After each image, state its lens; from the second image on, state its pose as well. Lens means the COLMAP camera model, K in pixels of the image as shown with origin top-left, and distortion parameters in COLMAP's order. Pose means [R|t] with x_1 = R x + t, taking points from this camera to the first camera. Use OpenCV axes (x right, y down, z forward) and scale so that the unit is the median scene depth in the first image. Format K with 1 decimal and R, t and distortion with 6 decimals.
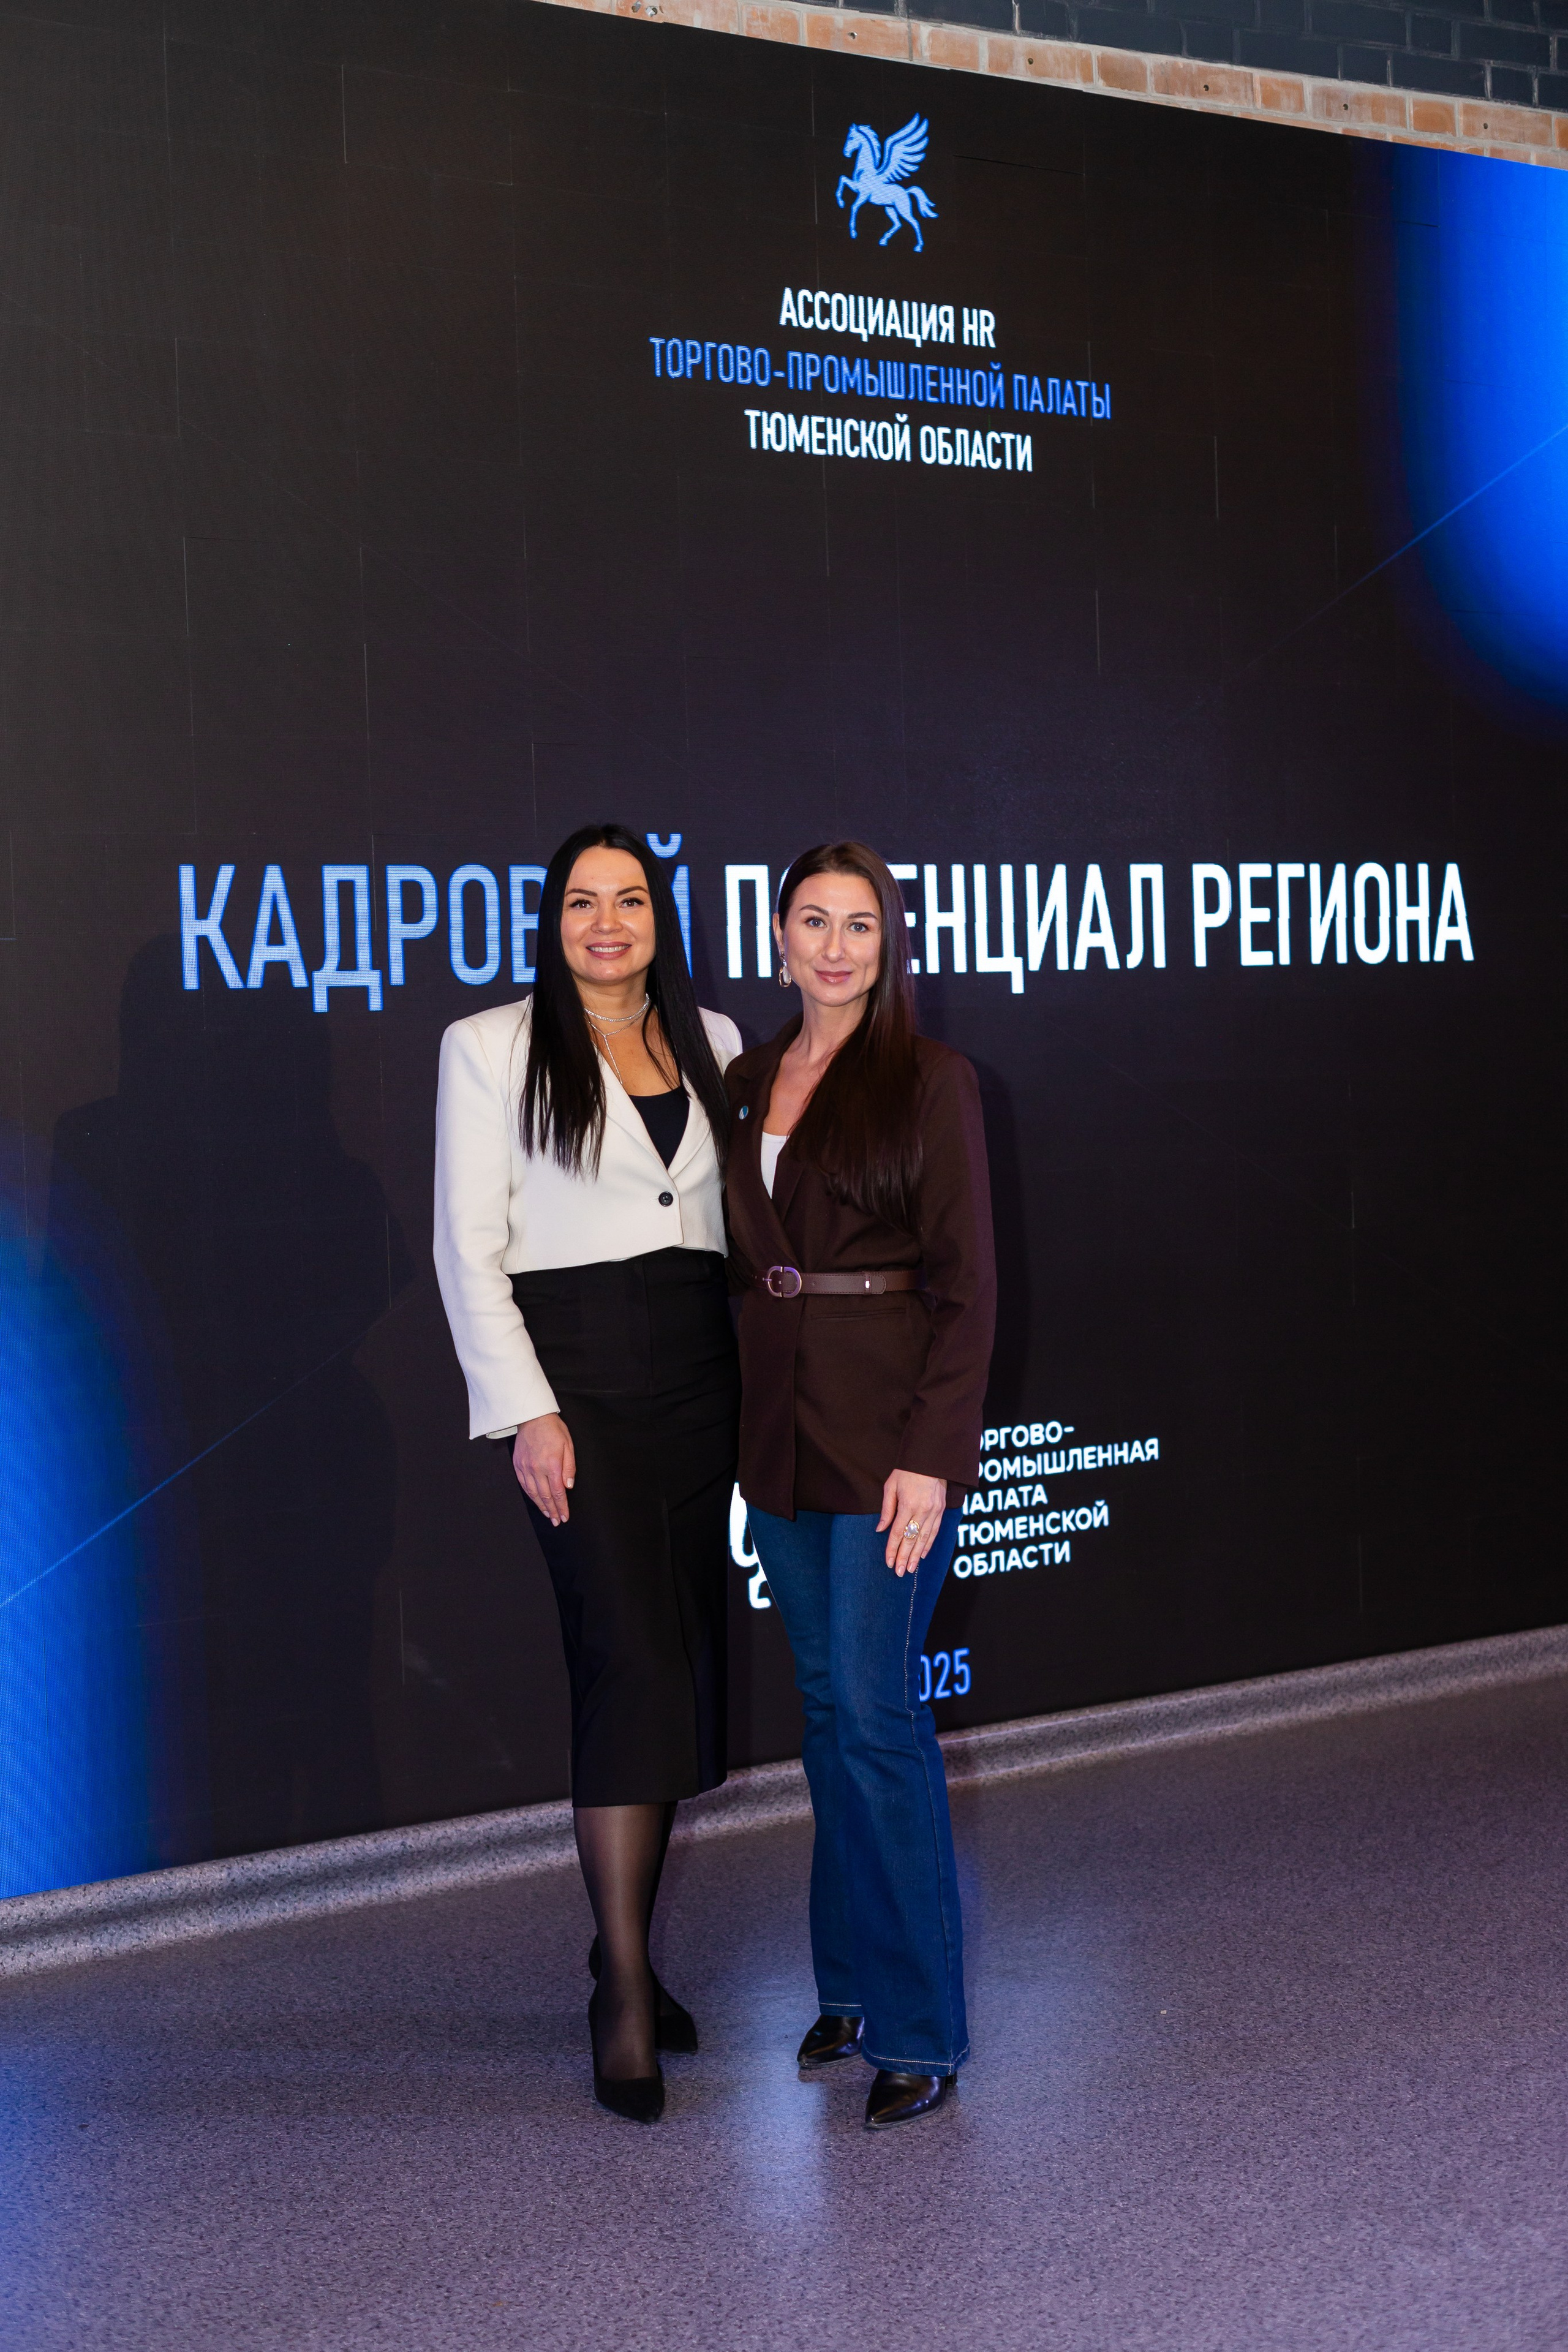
lens RADIAL K [[3272.9, 0, 784.0], [0, 3272.9, 1176.0], [0, 0, 1]] dist [0.002055, -0.060668]
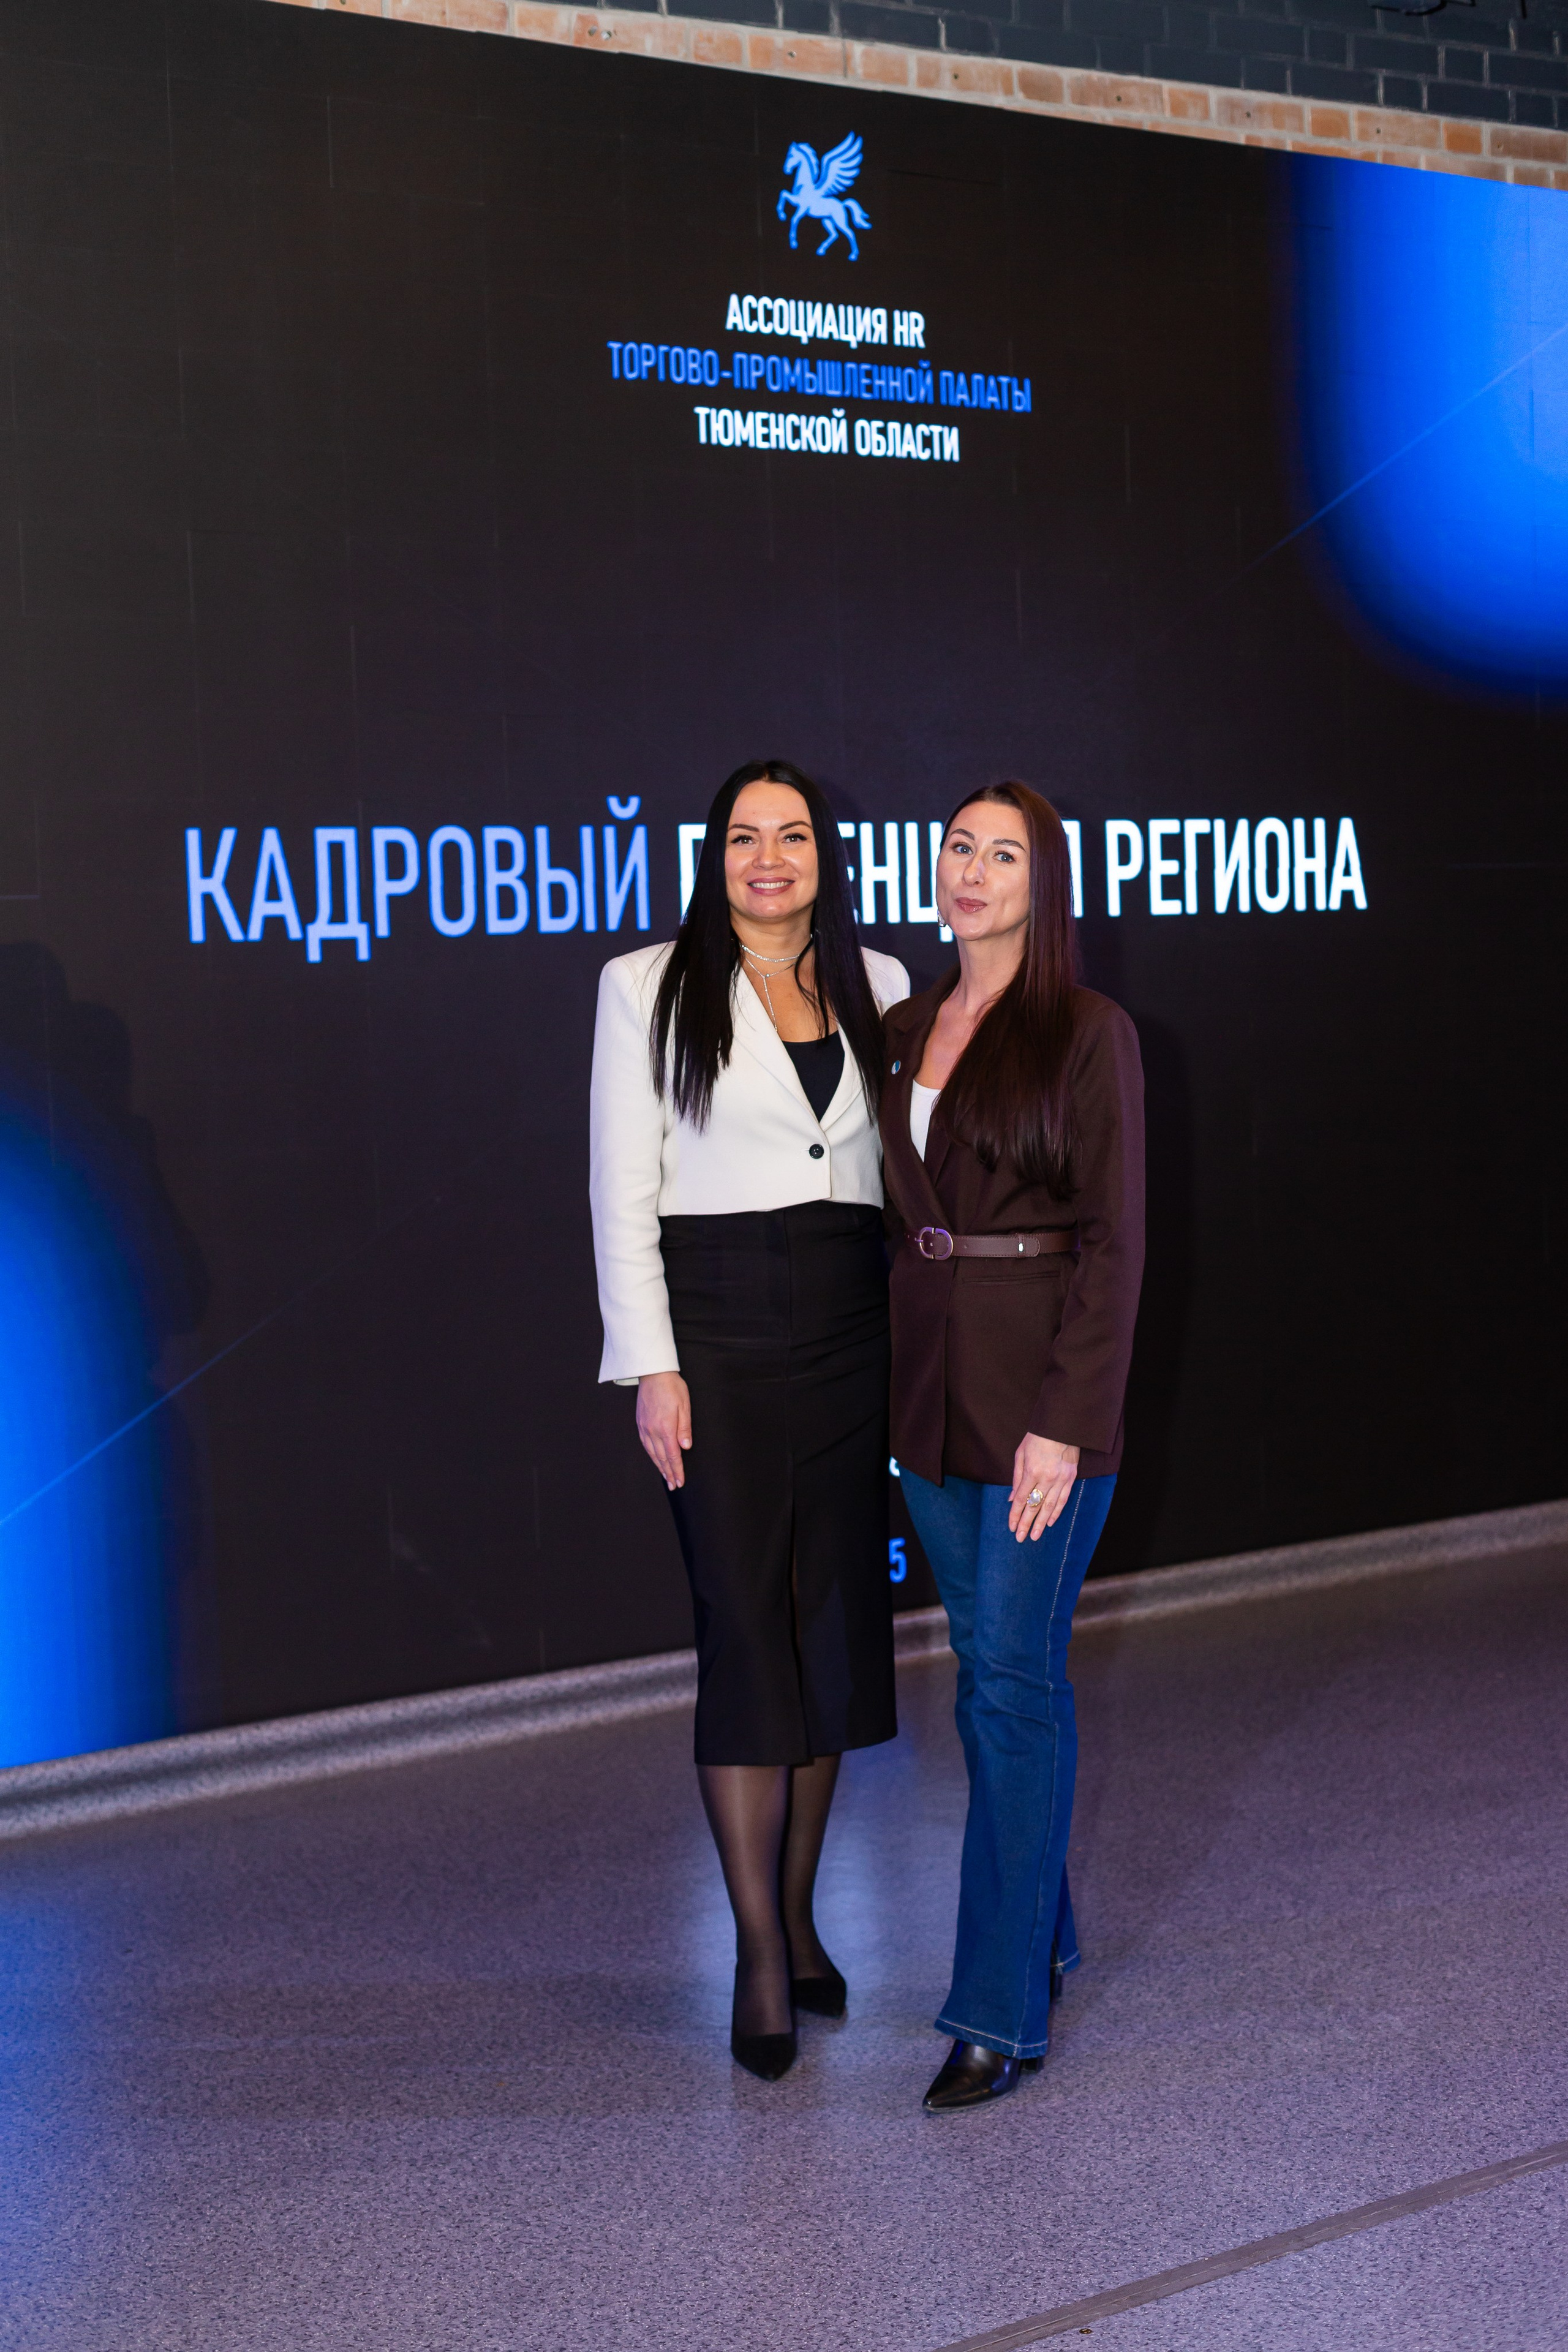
lens RADIAL K [[3272.9, 0, 784.0], [0, 3272.9, 1176.0], [0, 0, 1]] dist [0.002055, -0.060668]
pose [[0.999772, -0.004409, 0.020893, -0.006144], [0.003979, 0.999781, 0.020557, -0.000029], [-0.020979, -0.020469, 0.999570, -0.095272]]
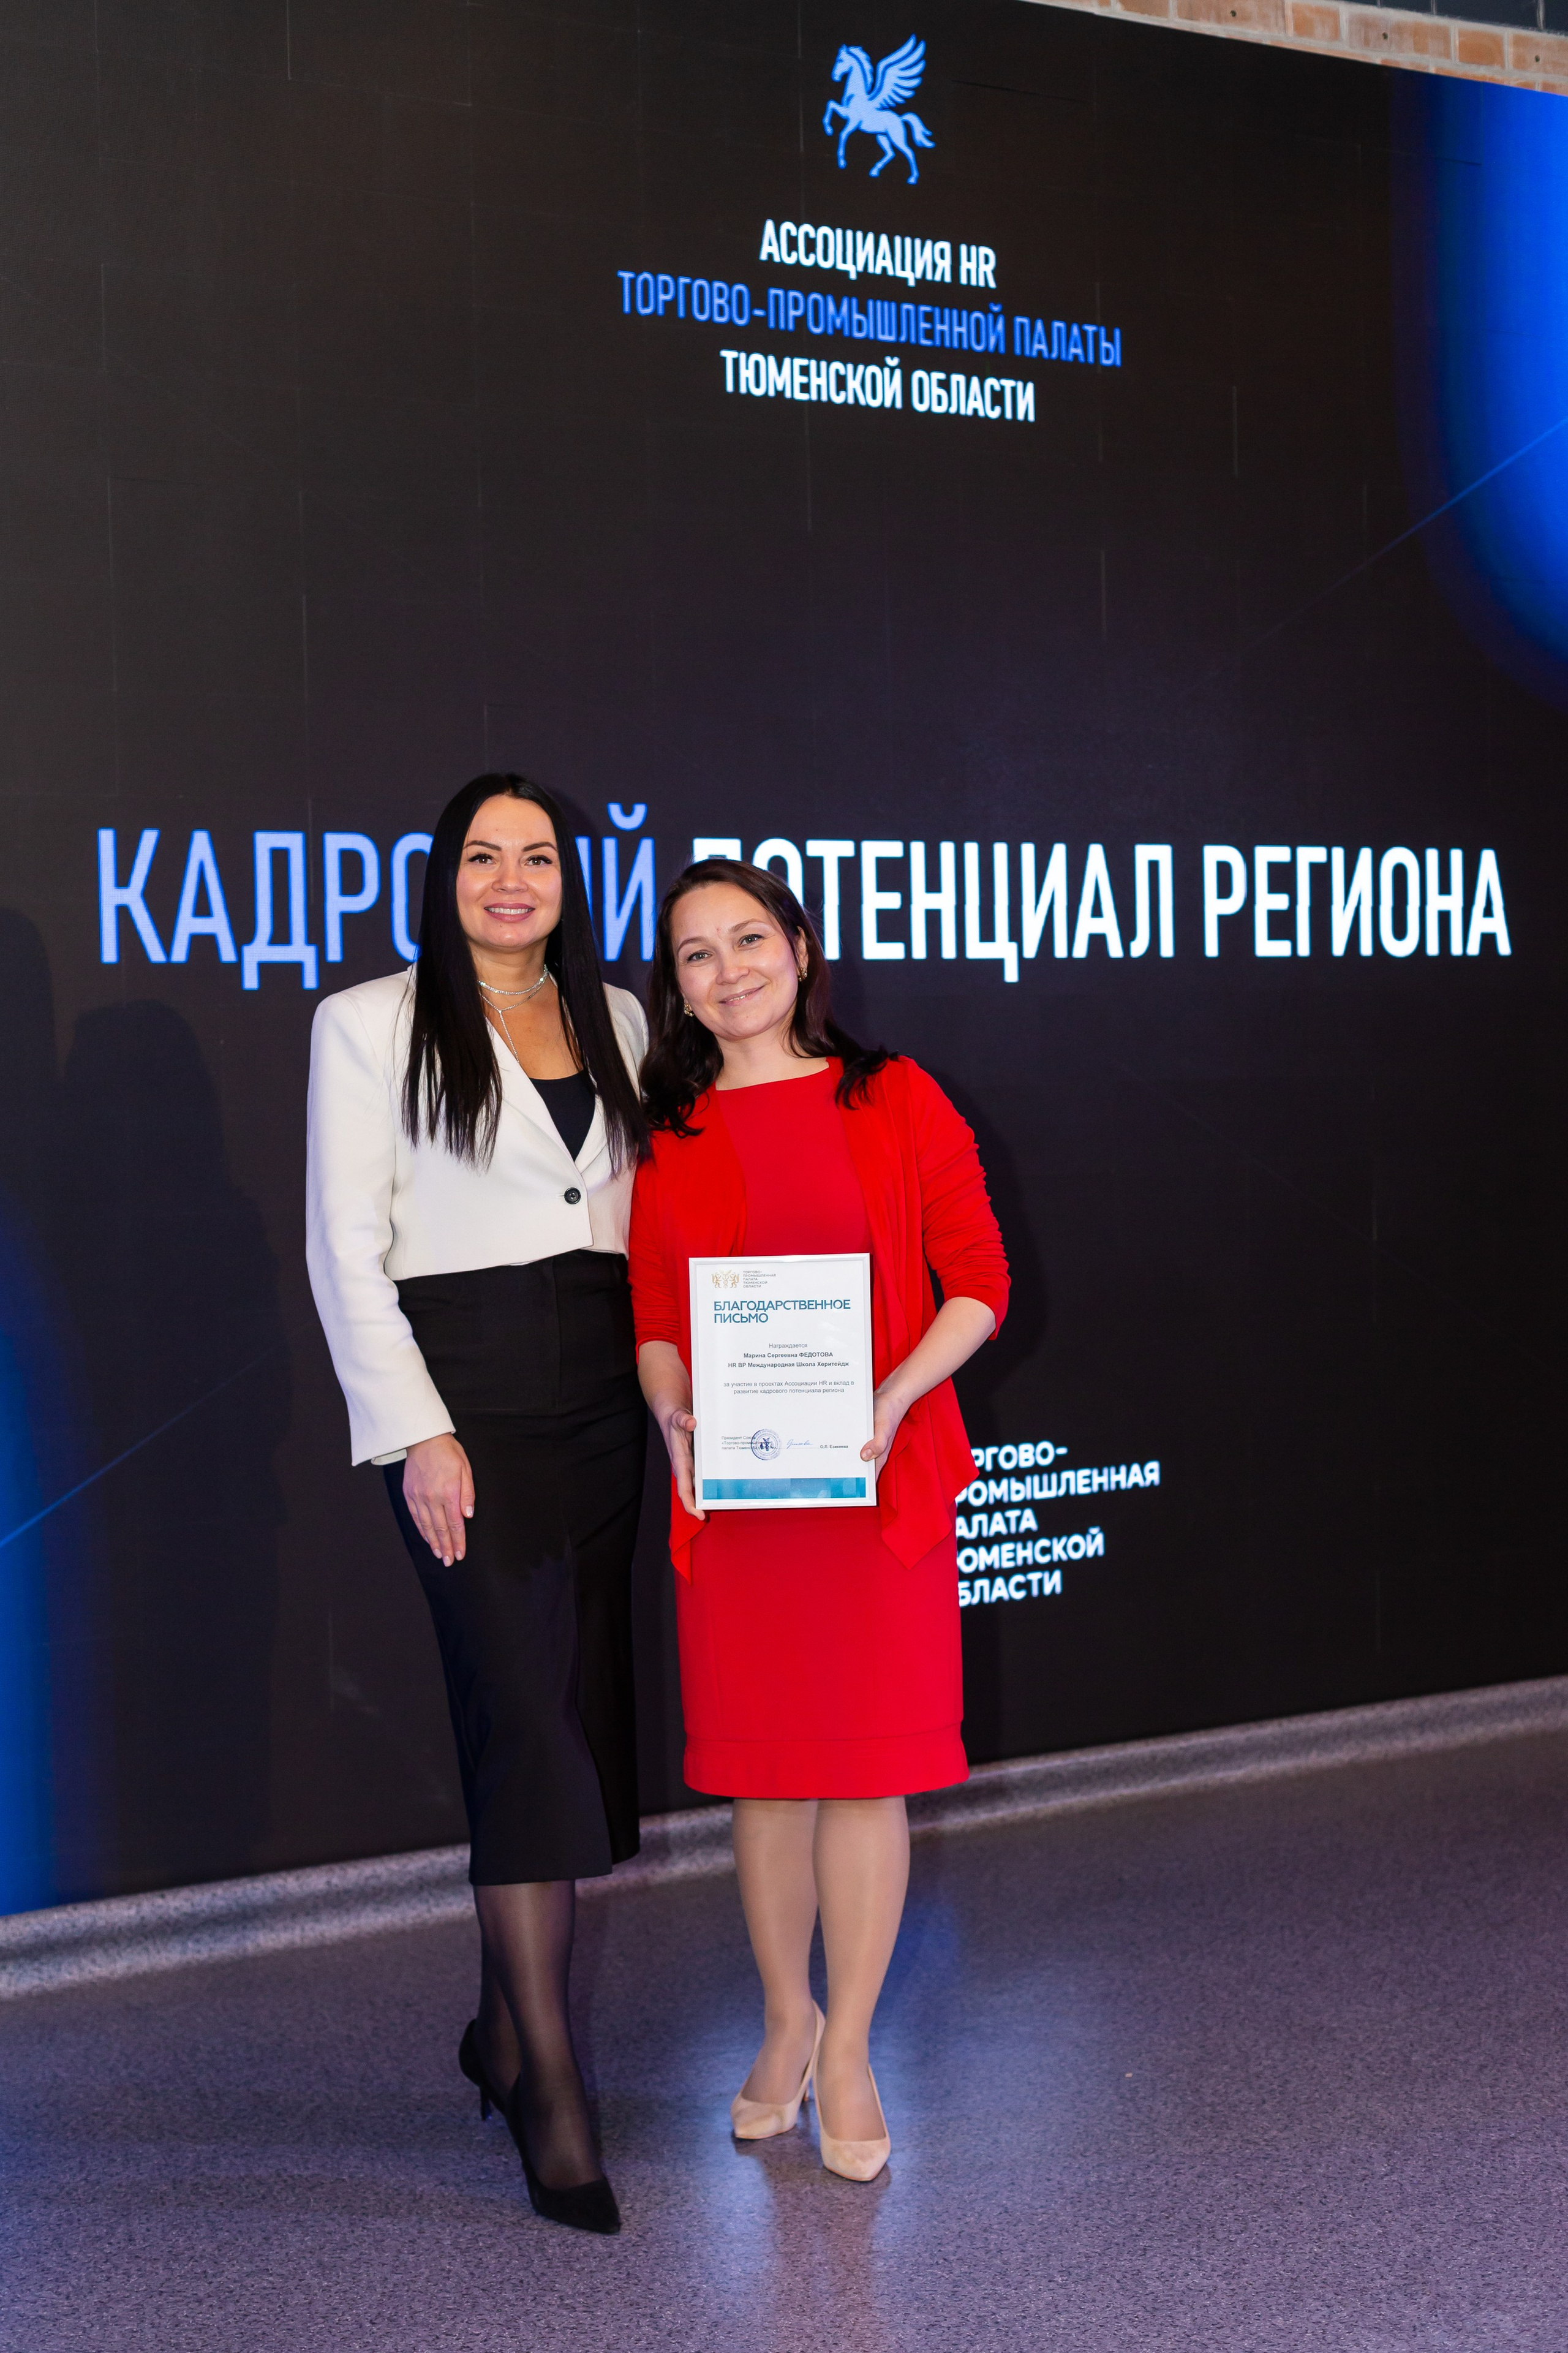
lens RADIAL K [[3470.3, 0, 788.2], [0, 3470.3, 1196.4], [0, 0, 1]] dist [0.001101, -0.065113]
pose [[0.999800, 0.012999, -0.015208, 0.024666], [-0.012987, 0.999915, 0.000905, 0.005418], [0.015219, -0.000707, 0.999884, 0.012159]]
